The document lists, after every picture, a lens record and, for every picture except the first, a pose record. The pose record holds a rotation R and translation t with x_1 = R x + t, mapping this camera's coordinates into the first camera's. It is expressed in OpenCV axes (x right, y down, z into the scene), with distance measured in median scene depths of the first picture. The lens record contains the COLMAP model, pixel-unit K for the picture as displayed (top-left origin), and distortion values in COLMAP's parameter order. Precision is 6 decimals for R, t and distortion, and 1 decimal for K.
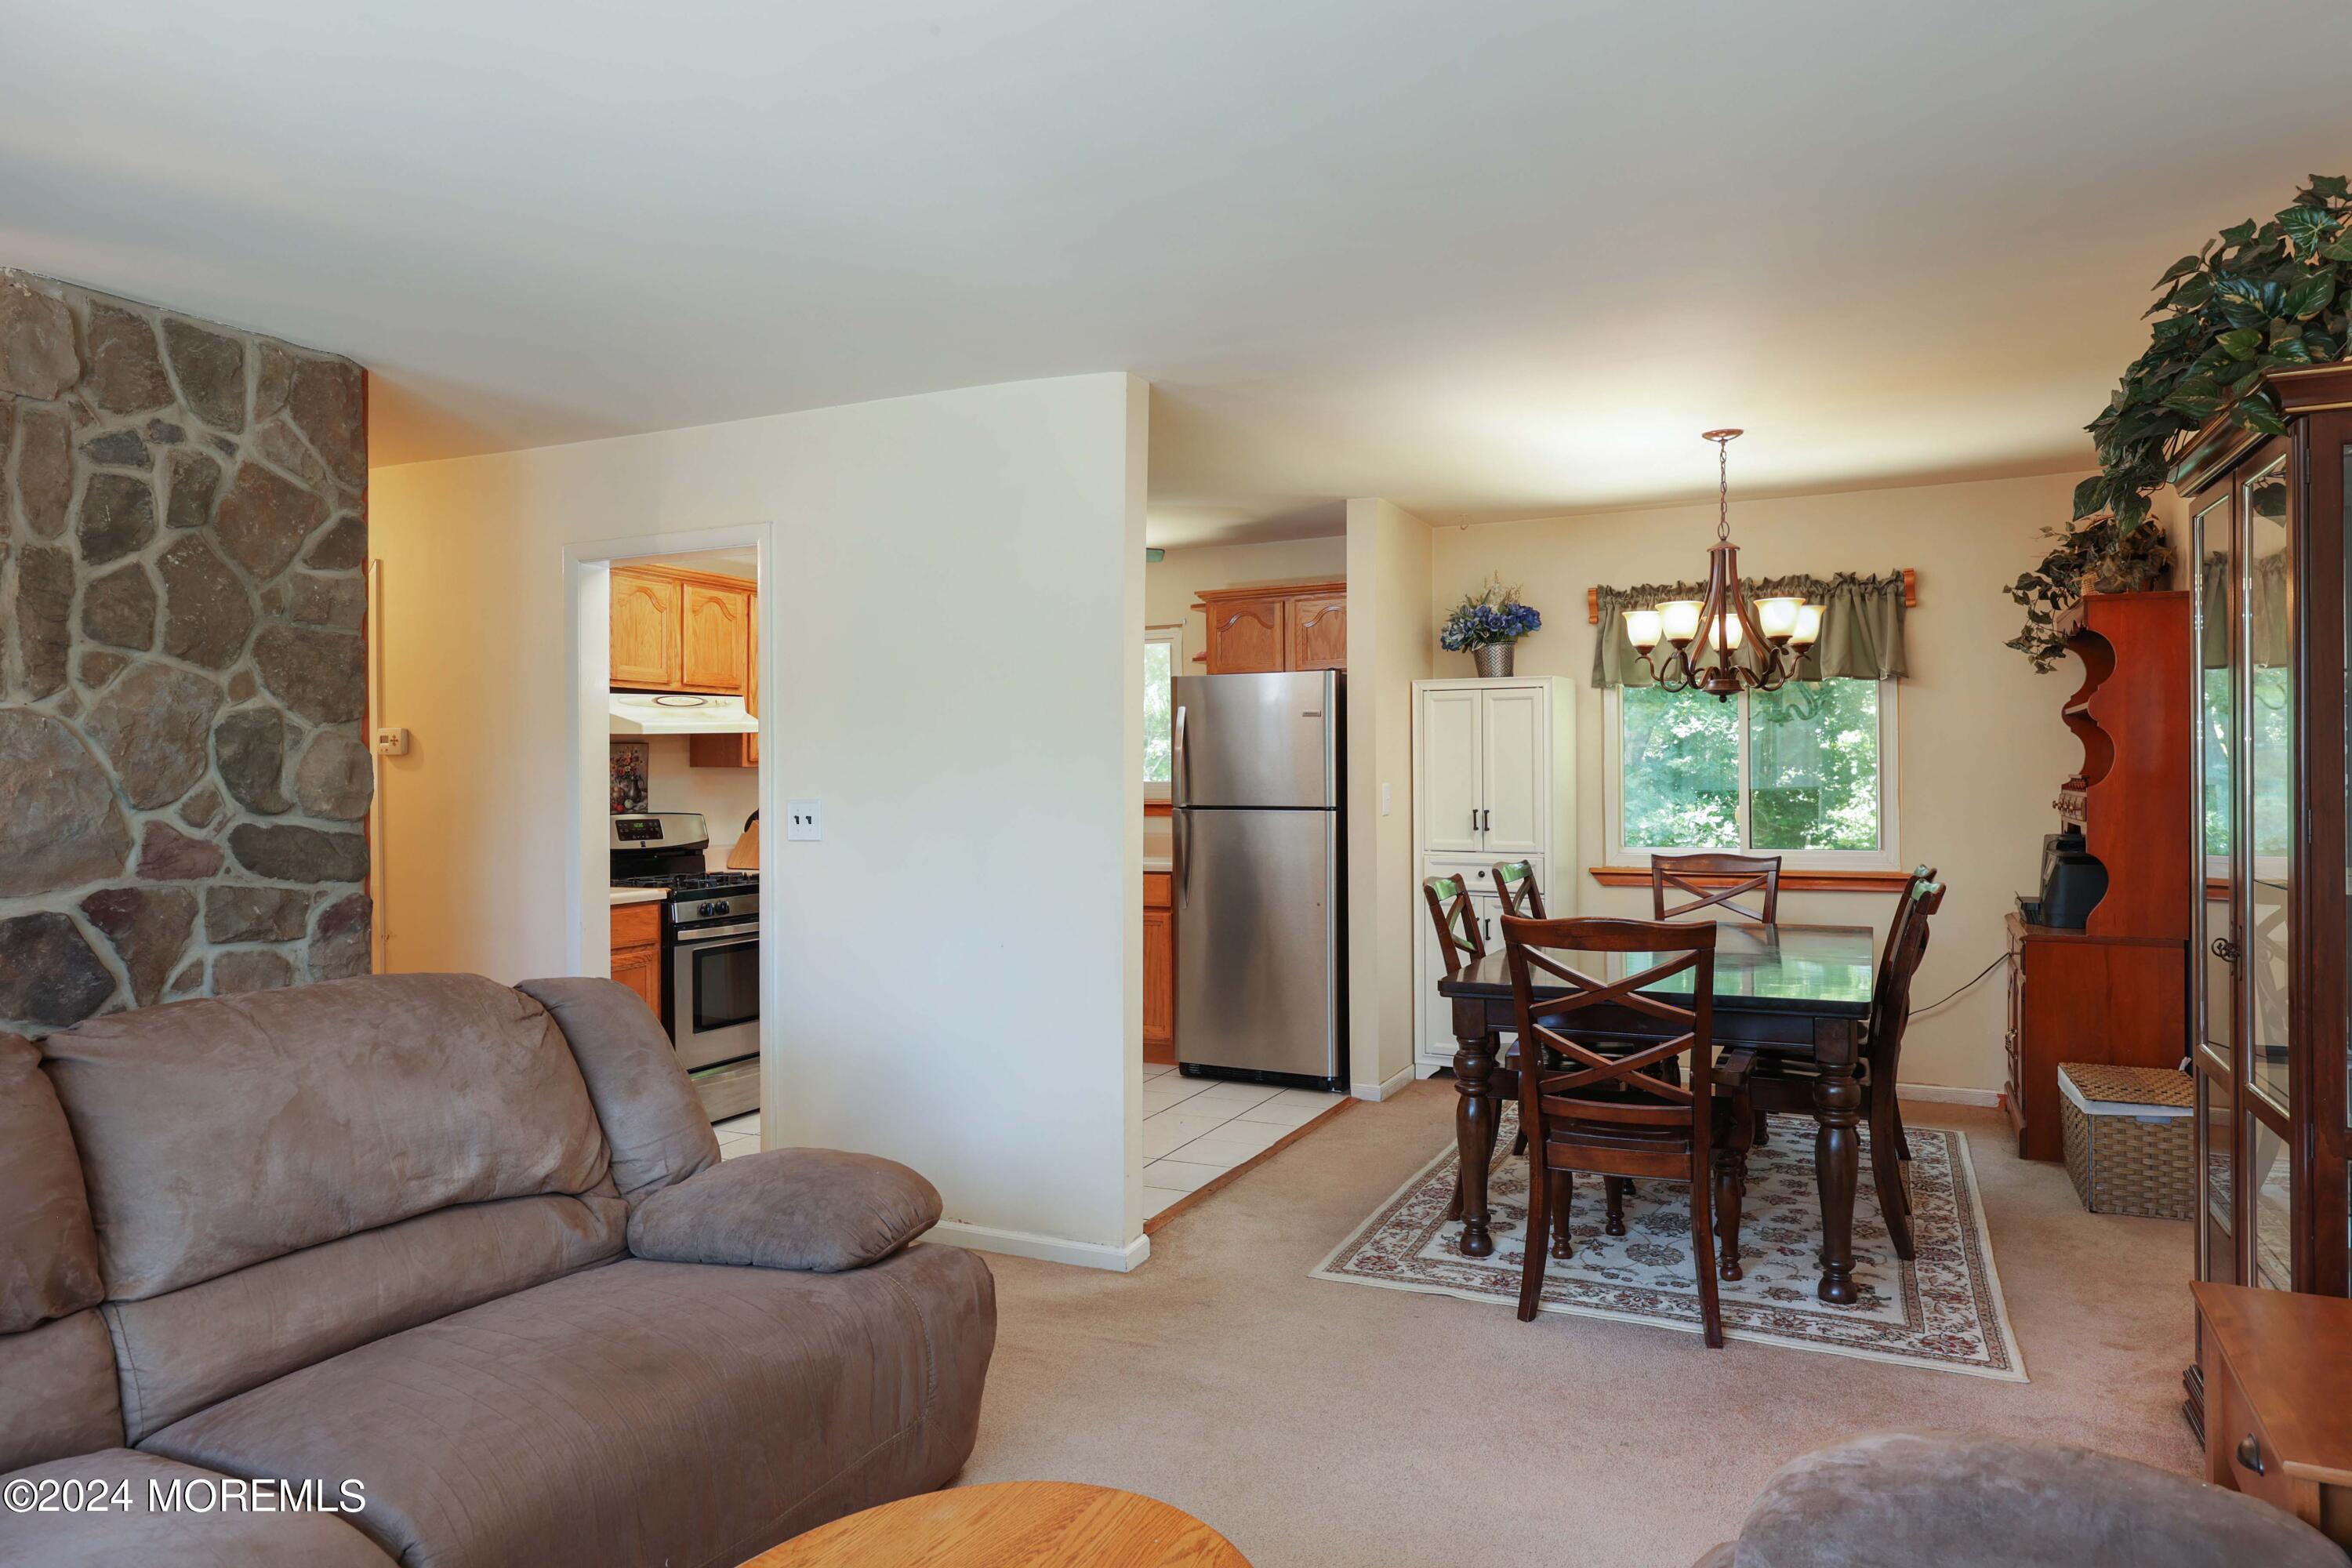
lens RADIAL K [[1510.0, 0, 1177.7], [0, 1510.0, 772.9], [0, 0, 1]] dist [0.009606, -0.001355]
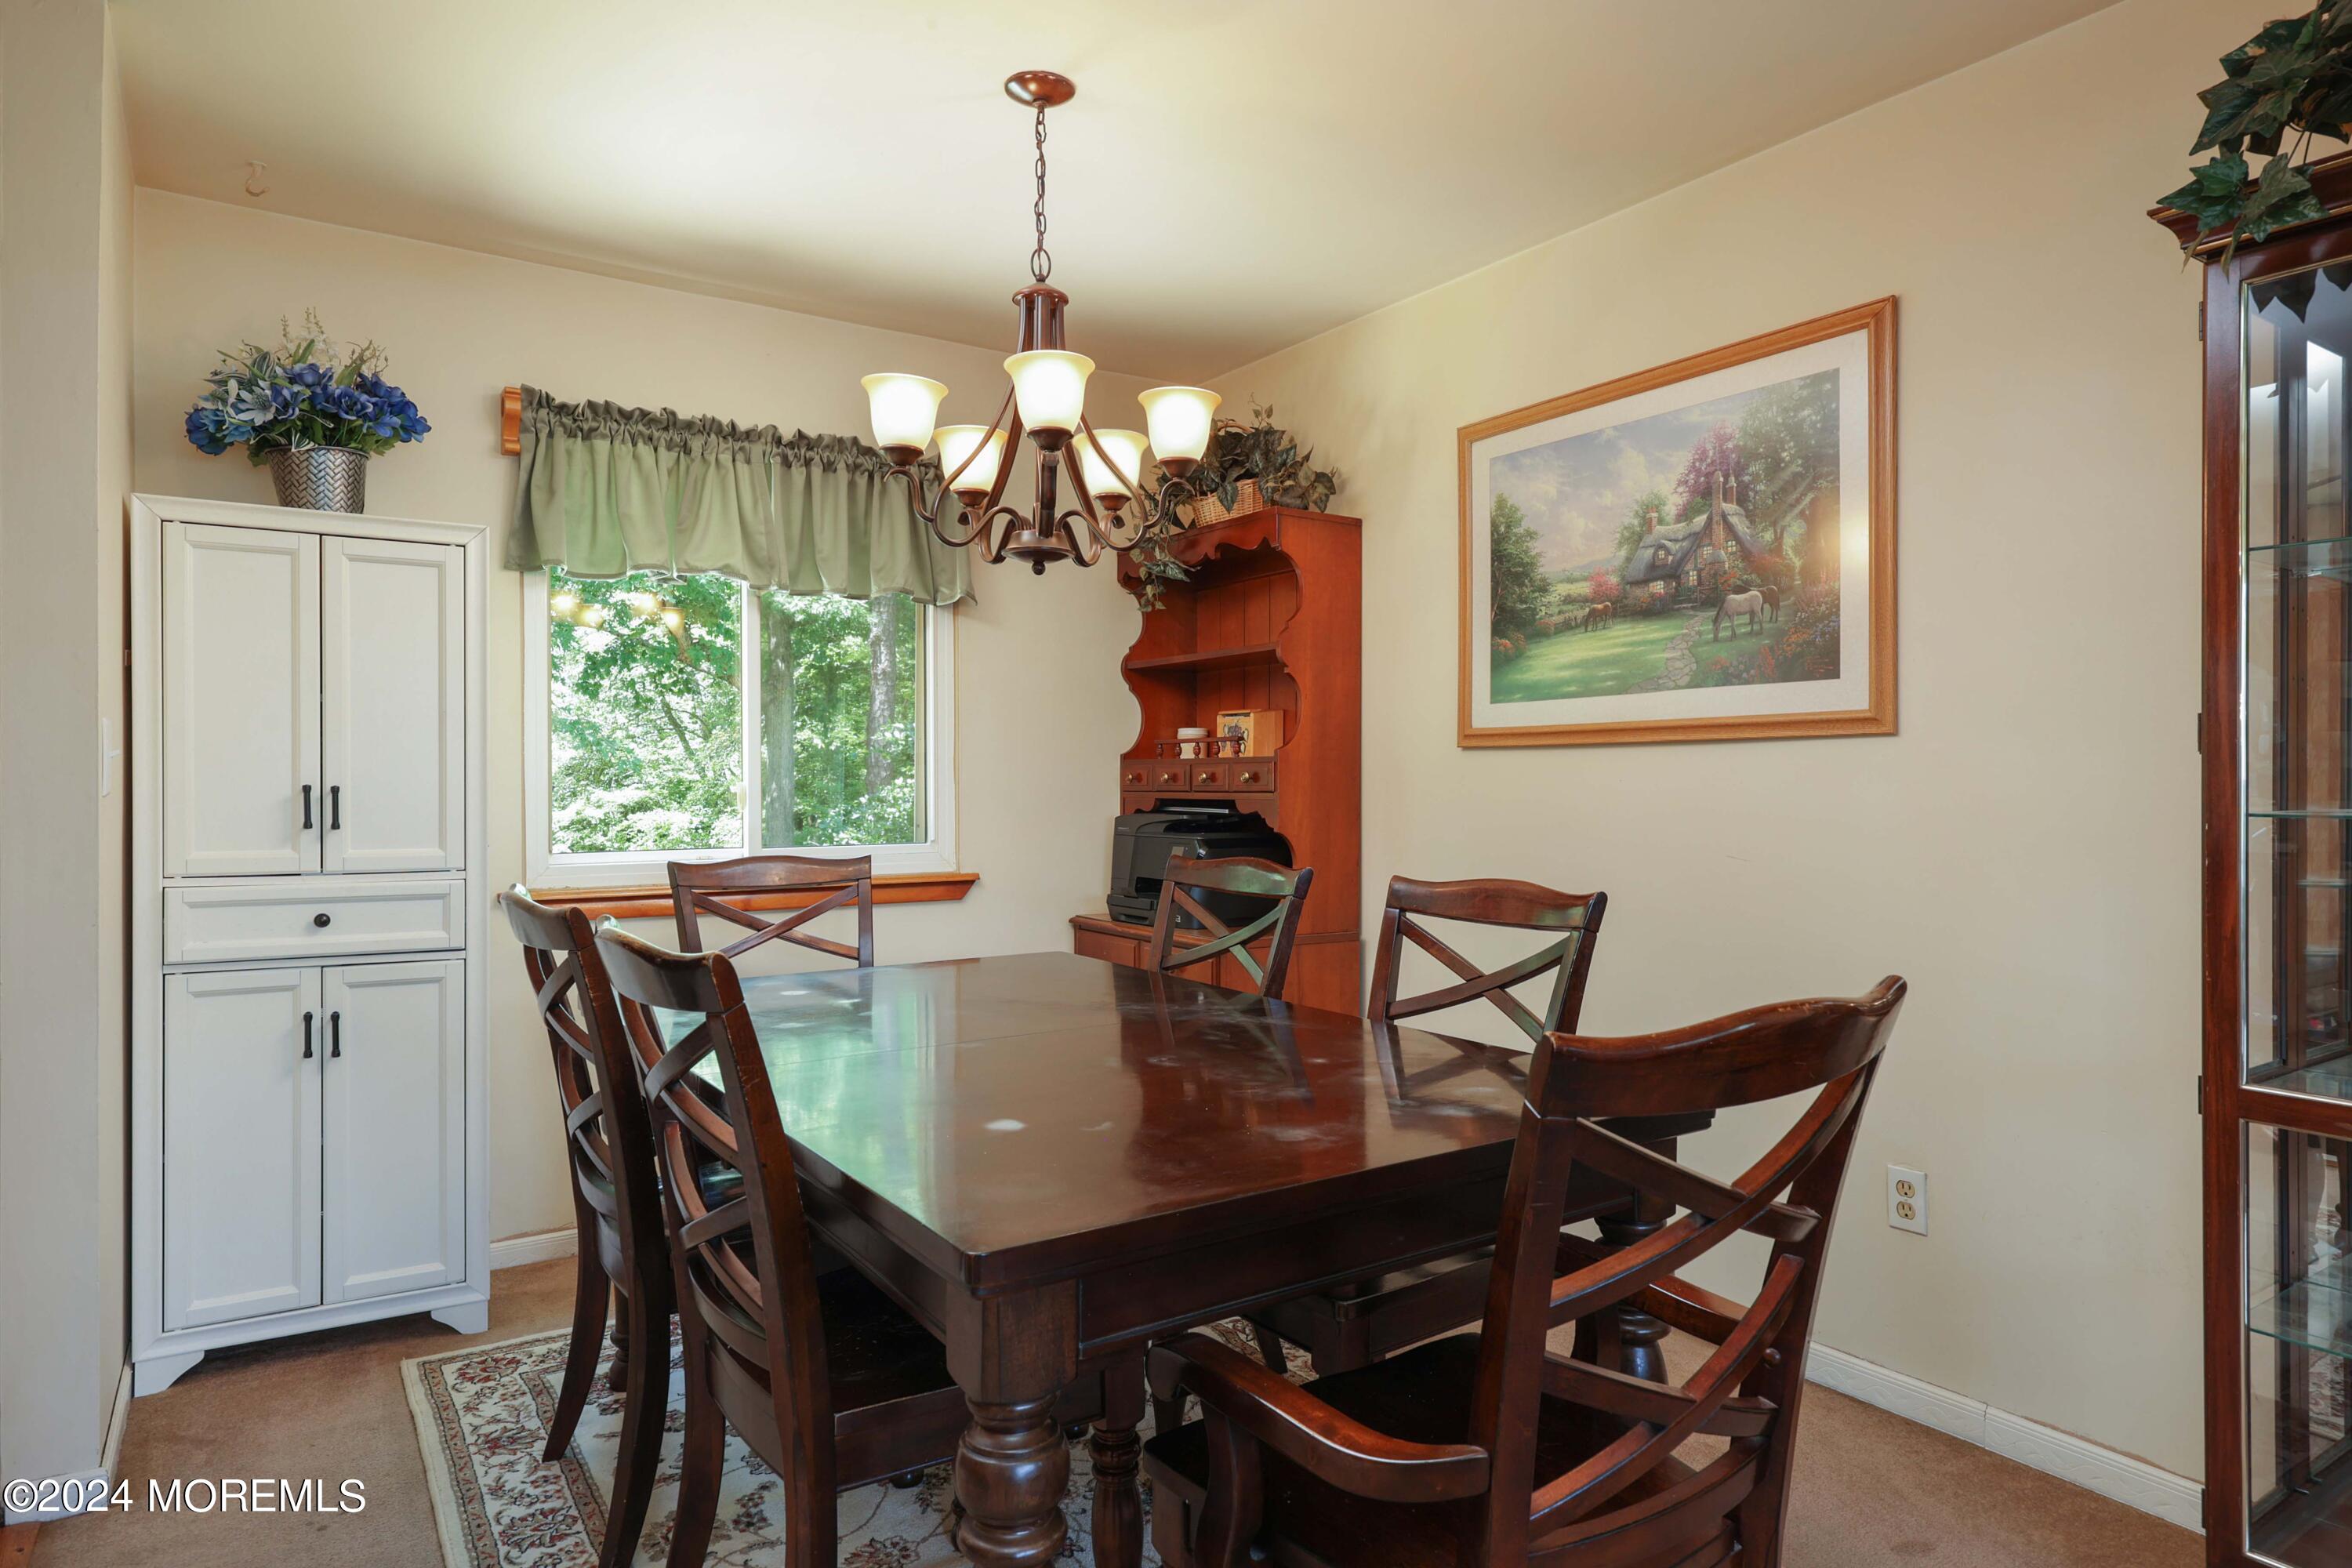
lens RADIAL K [[1364.4, 0, 1182.4], [0, 1364.4, 786.3], [0, 0, 1]] dist [-0.003533, -0.001379]
pose [[0.511251, 0.003043, 0.859426, -0.029742], [-0.004941, 0.999988, -0.000602, 0.023239], [-0.859417, -0.003939, 0.511260, 0.538863]]
